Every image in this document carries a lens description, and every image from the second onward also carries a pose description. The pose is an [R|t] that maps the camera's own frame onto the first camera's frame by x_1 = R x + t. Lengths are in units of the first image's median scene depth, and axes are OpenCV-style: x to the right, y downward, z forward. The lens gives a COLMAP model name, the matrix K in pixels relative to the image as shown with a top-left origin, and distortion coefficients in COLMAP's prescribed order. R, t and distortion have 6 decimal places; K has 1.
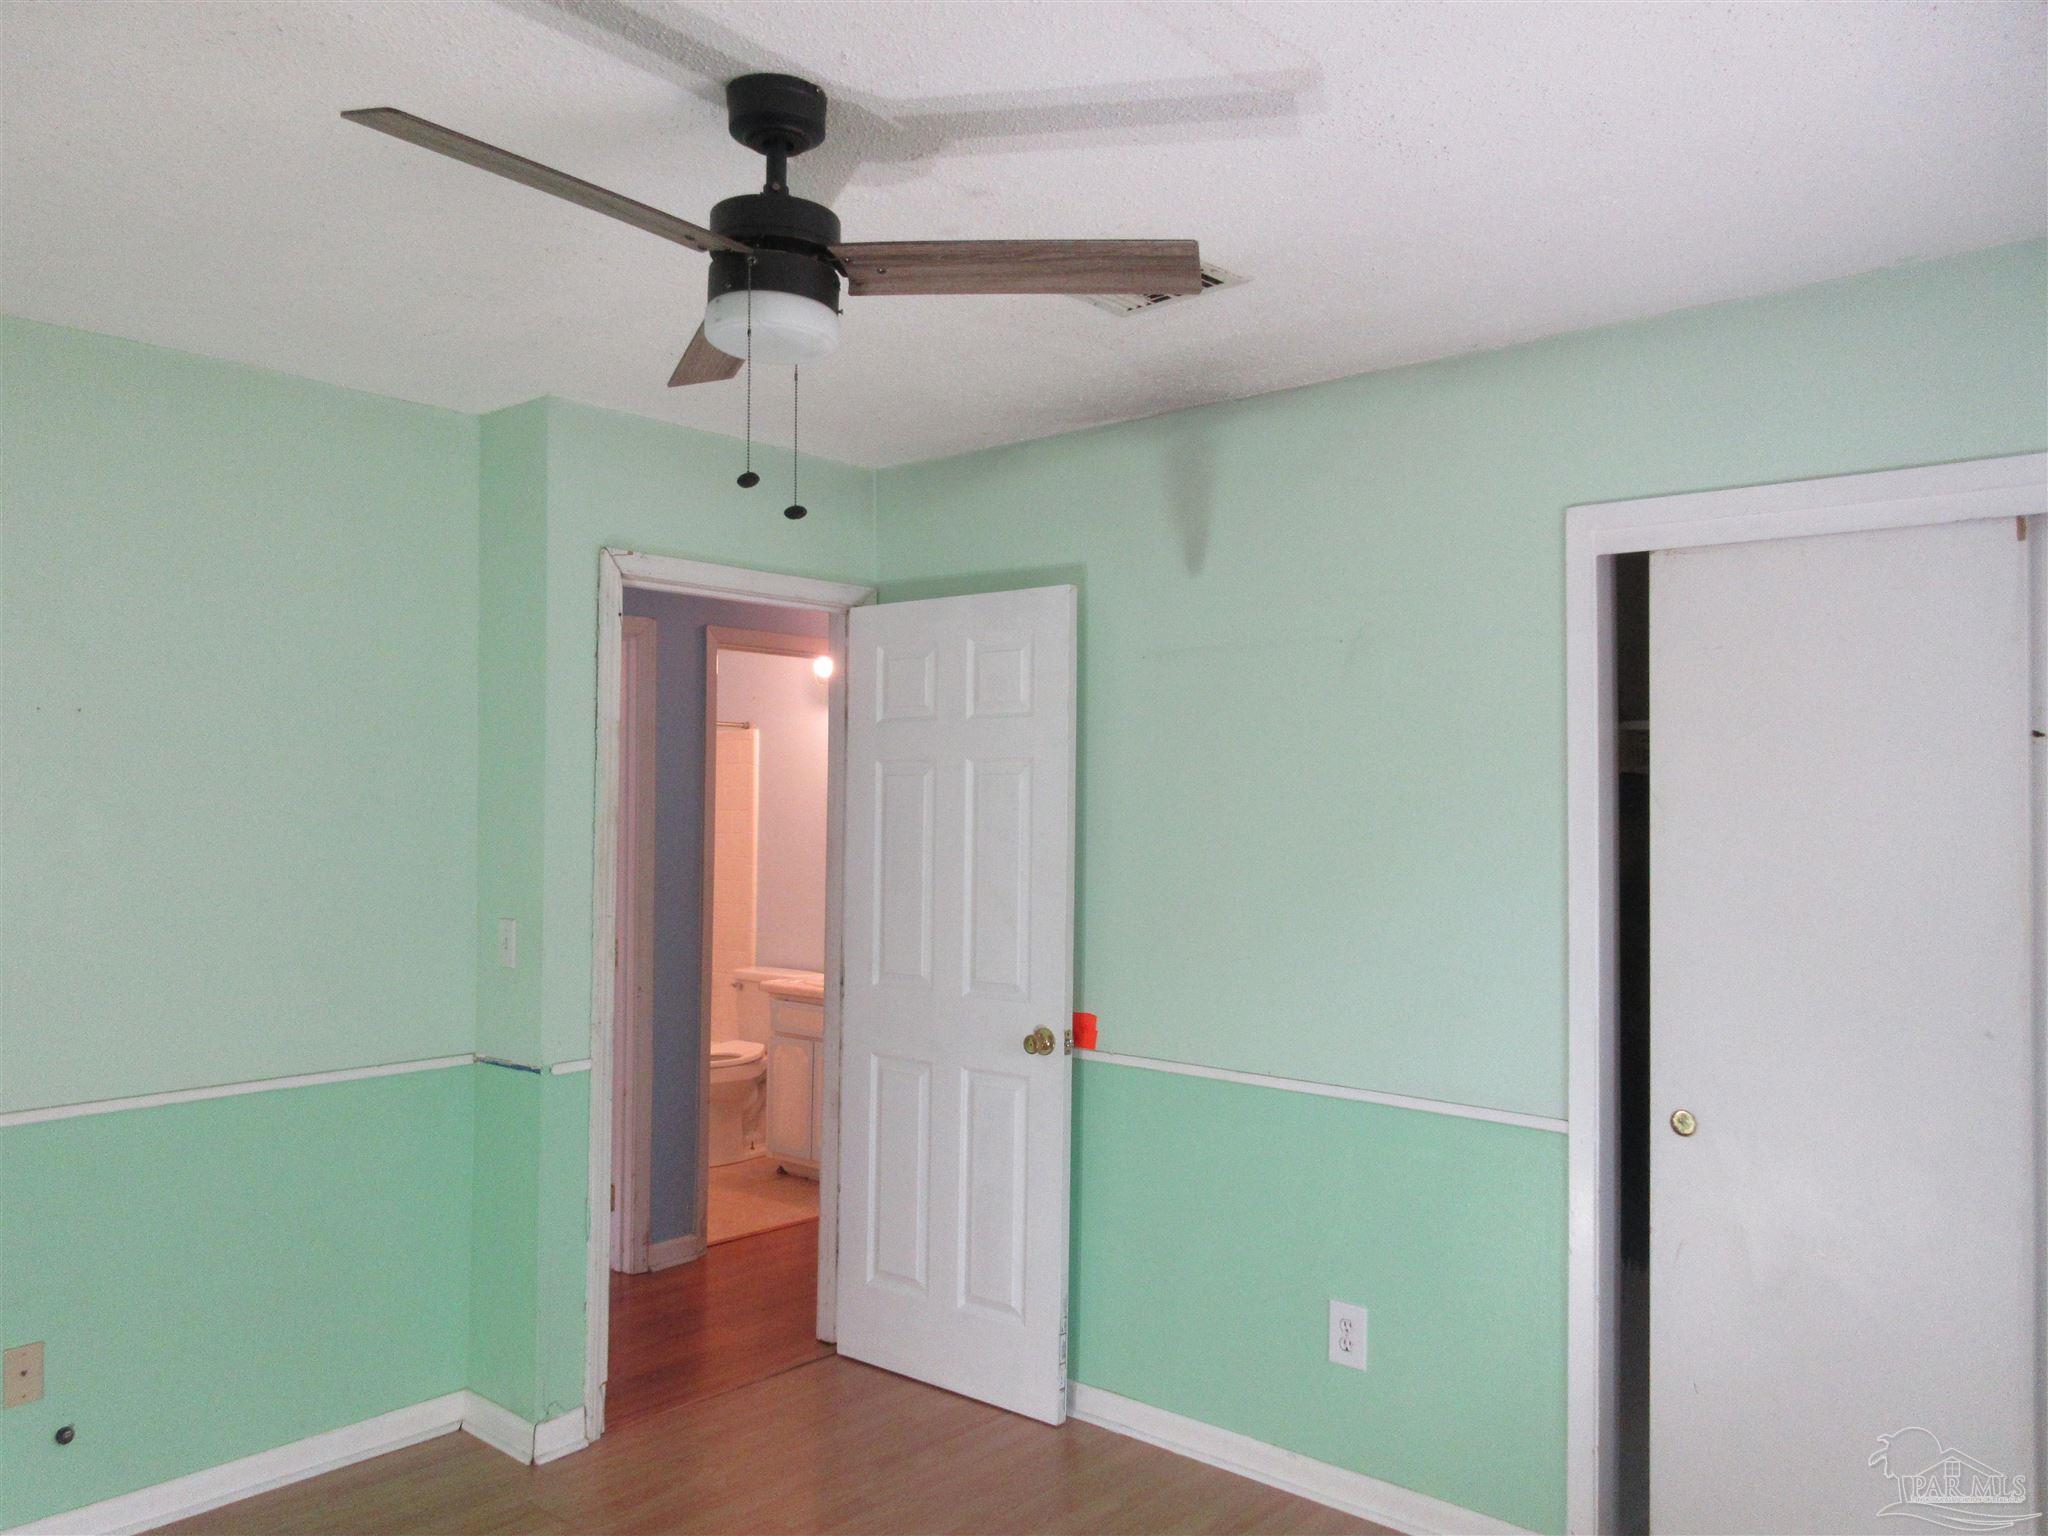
lens RADIAL K [[1500.7, 0, 1034.3], [0, 1500.7, 757.1], [0, 0, 1]] dist [0.001111, -0.005202]
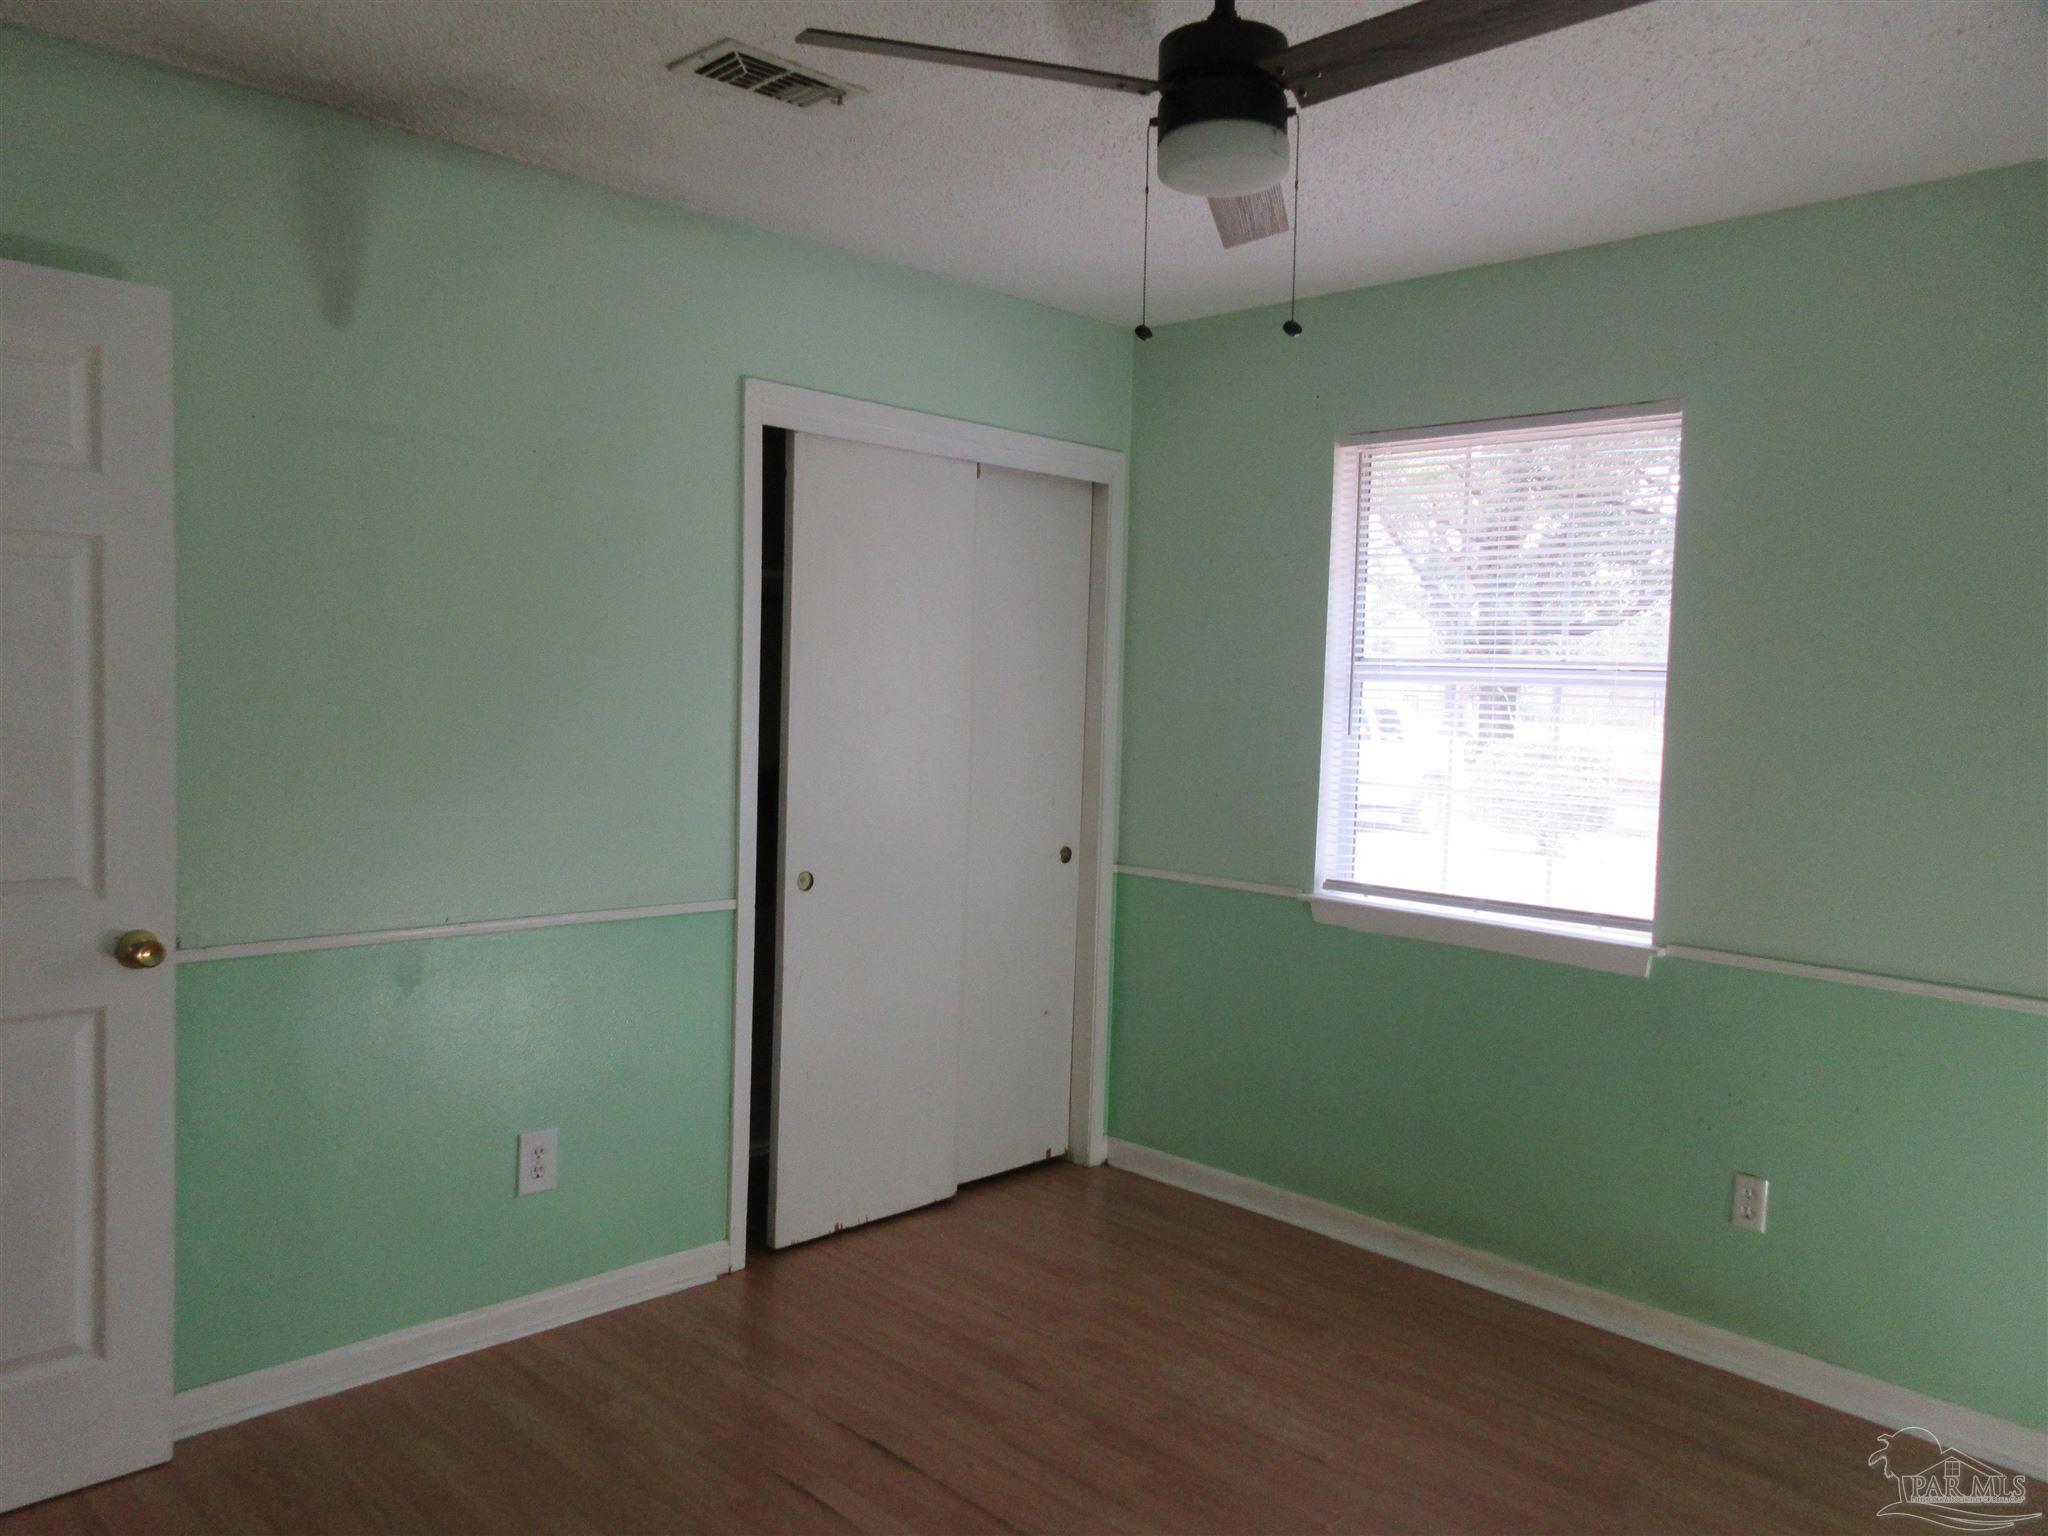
lens RADIAL K [[1500.7, 0, 1034.3], [0, 1500.7, 757.1], [0, 0, 1]] dist [0.001111, -0.005202]
pose [[0.093949, -0.059446, 0.993801, -0.727925], [-0.058983, 0.996130, 0.065161, 0.034569], [-0.993828, -0.064739, 0.090079, 0.599453]]
